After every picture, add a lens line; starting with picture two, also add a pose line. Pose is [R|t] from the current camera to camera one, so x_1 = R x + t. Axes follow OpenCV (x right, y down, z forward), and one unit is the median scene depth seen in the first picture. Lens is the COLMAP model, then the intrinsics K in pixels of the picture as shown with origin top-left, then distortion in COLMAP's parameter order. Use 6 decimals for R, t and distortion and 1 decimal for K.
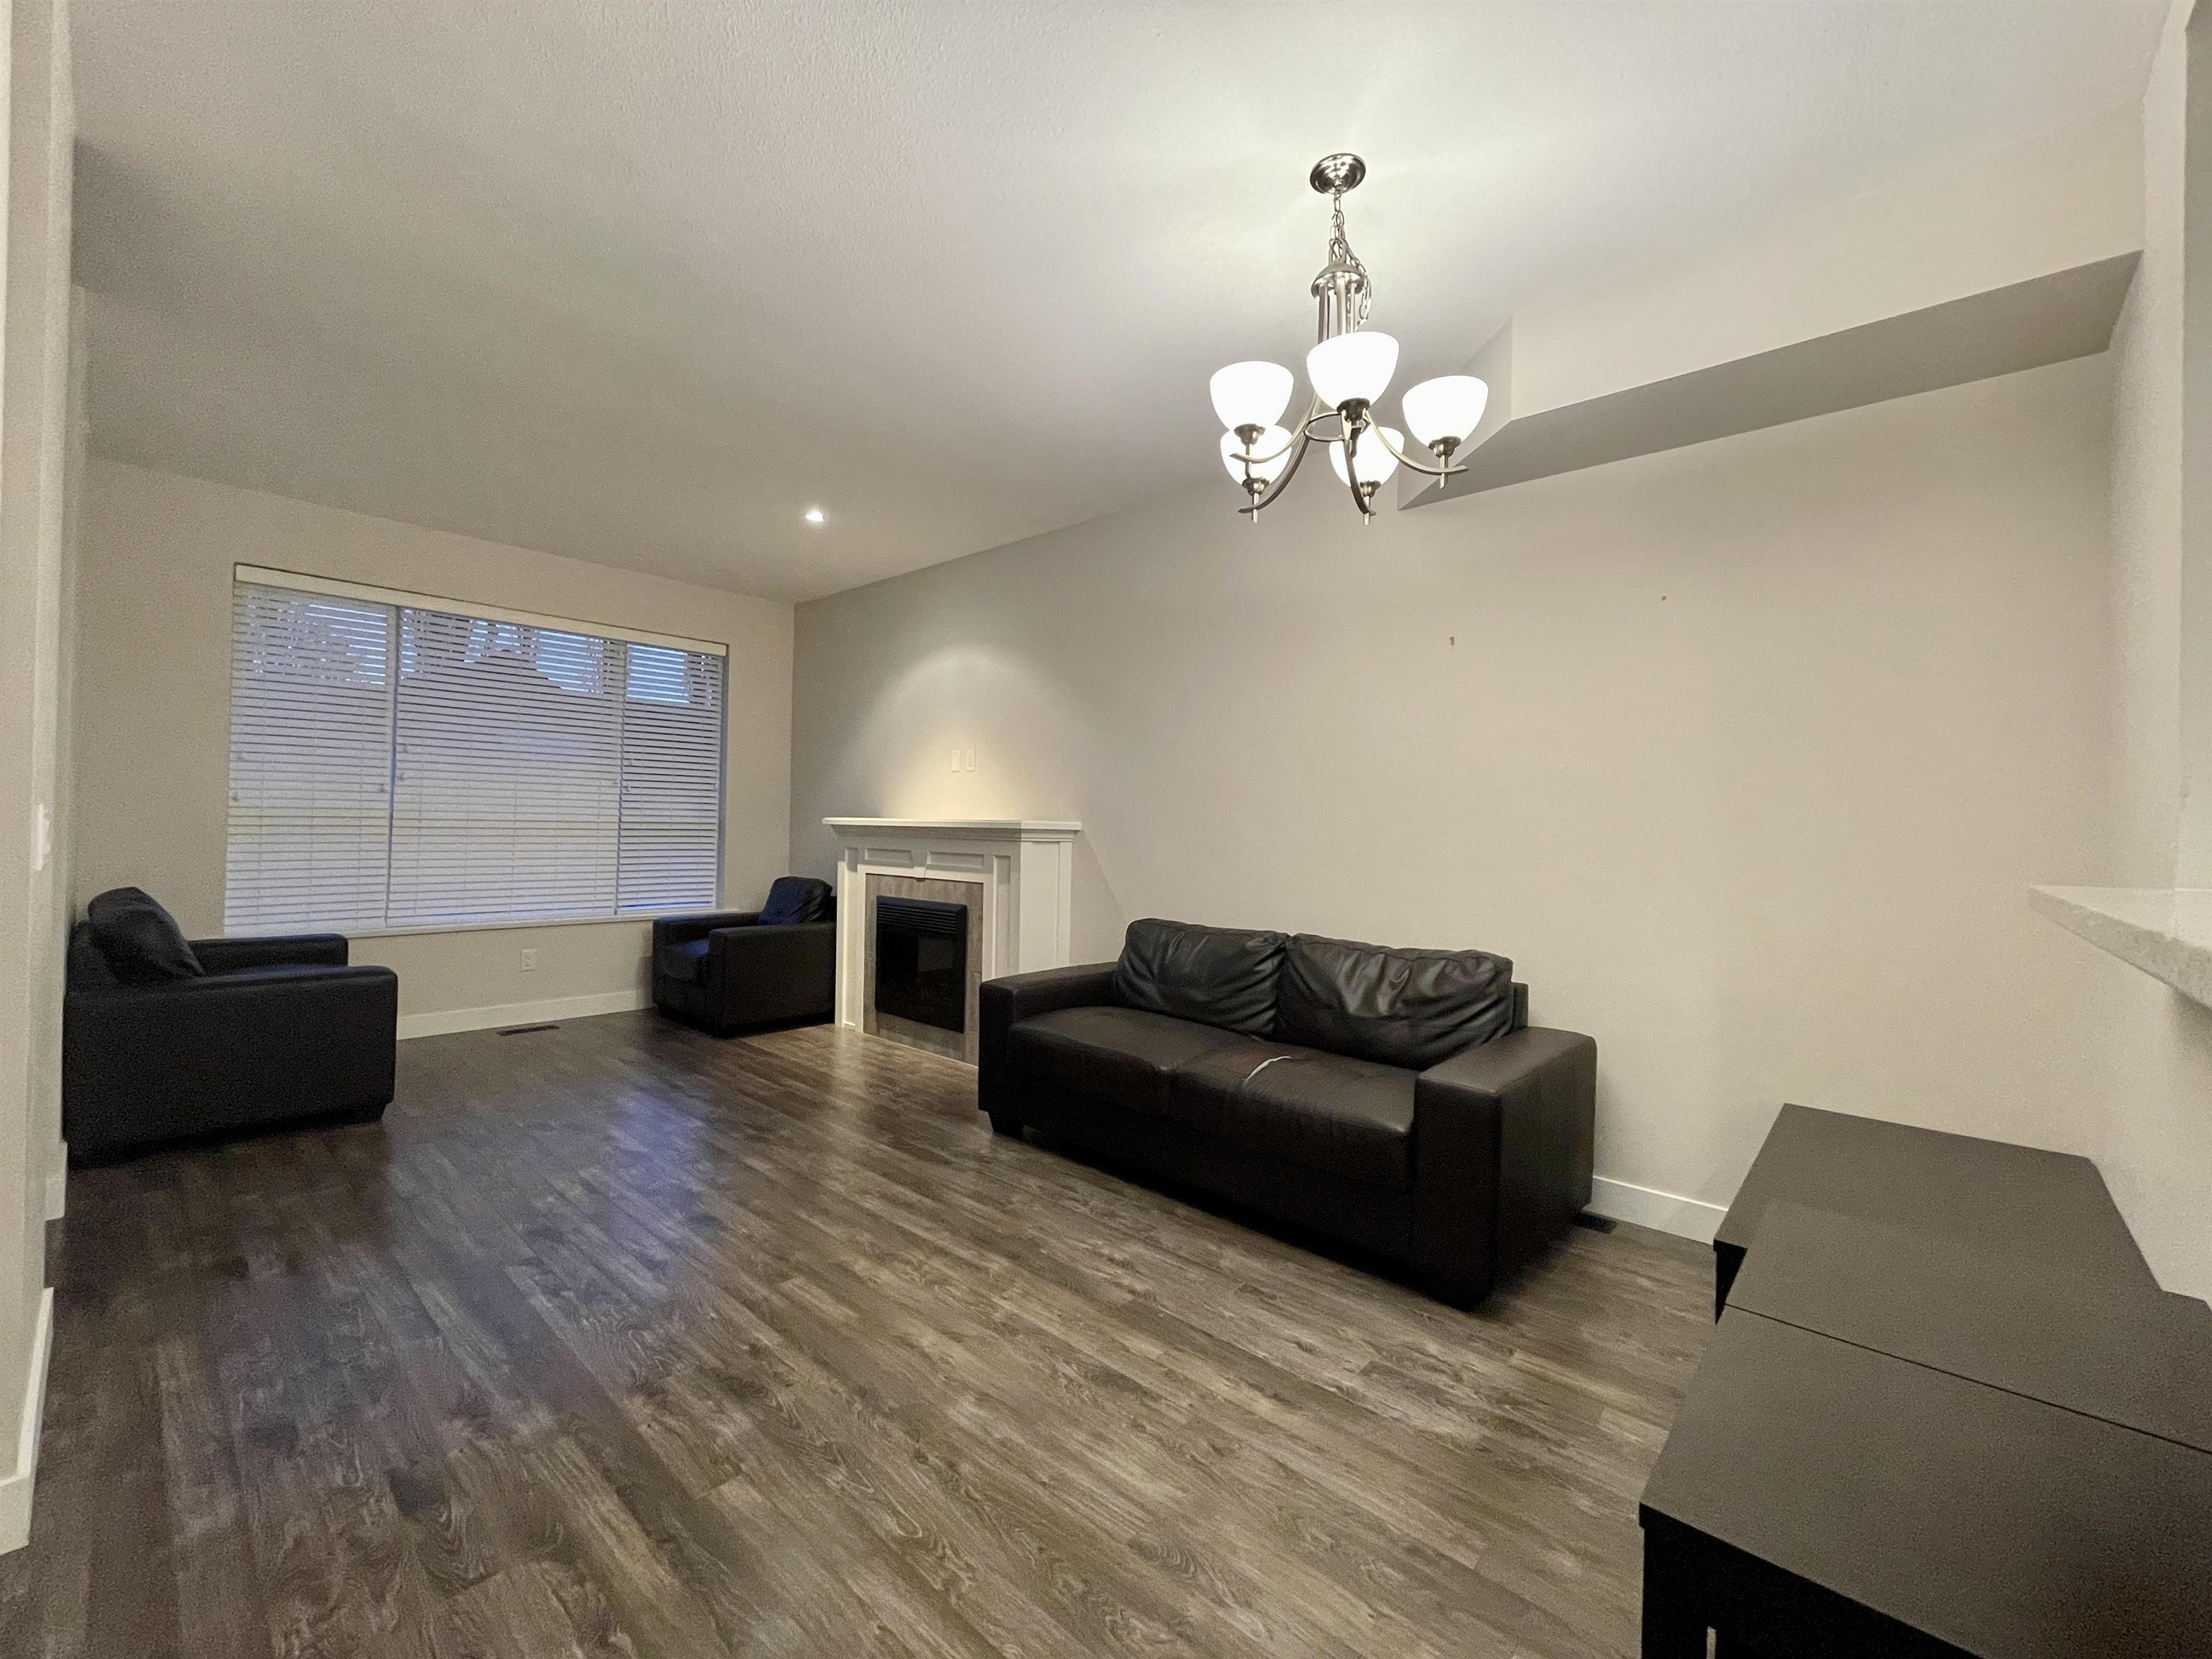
lens RADIAL K [[900.8, 0, 1098.7], [0, 900.8, 818.2], [0, 0, 1]] dist [-0.000666, -0.000390]
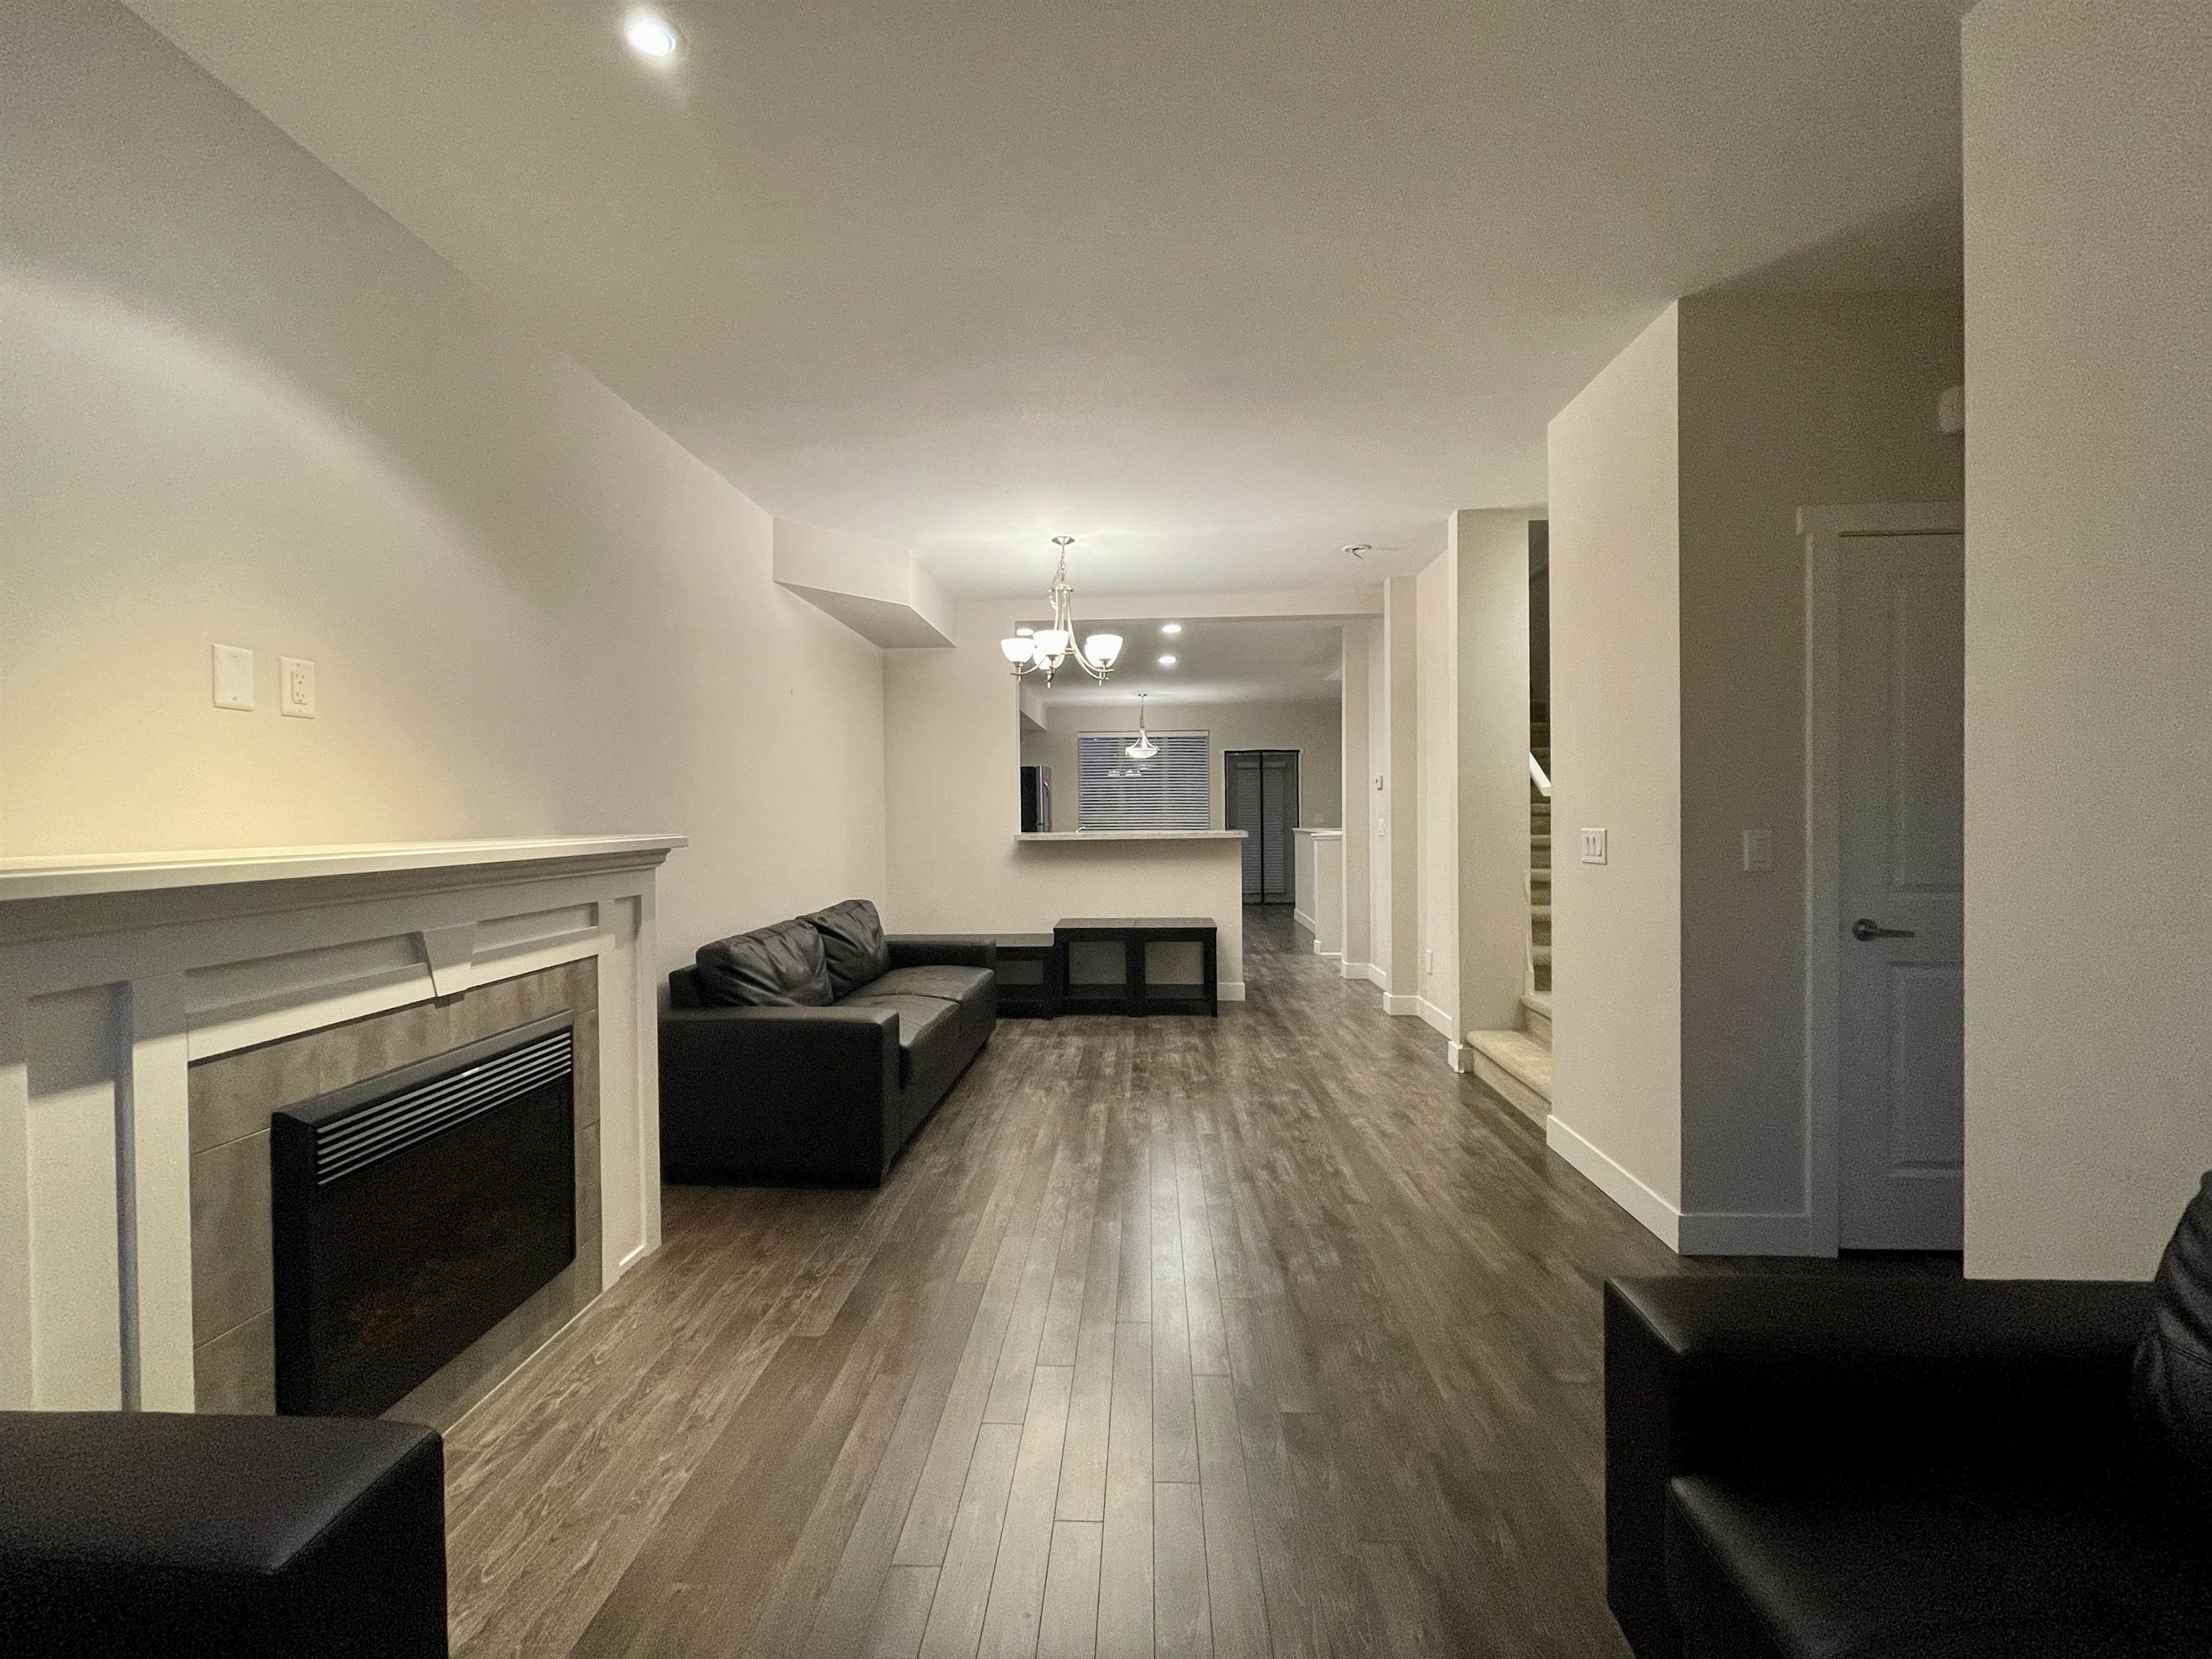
lens RADIAL K [[900.8, 0, 1101.4], [0, 900.8, 824.4], [0, 0, 1]] dist [-0.000666, -0.000390]
pose [[-0.636789, -0.029458, 0.770475, -1.402185], [-0.014691, 0.999552, 0.026075, -0.045830], [-0.770898, 0.005286, -0.636937, 2.124517]]
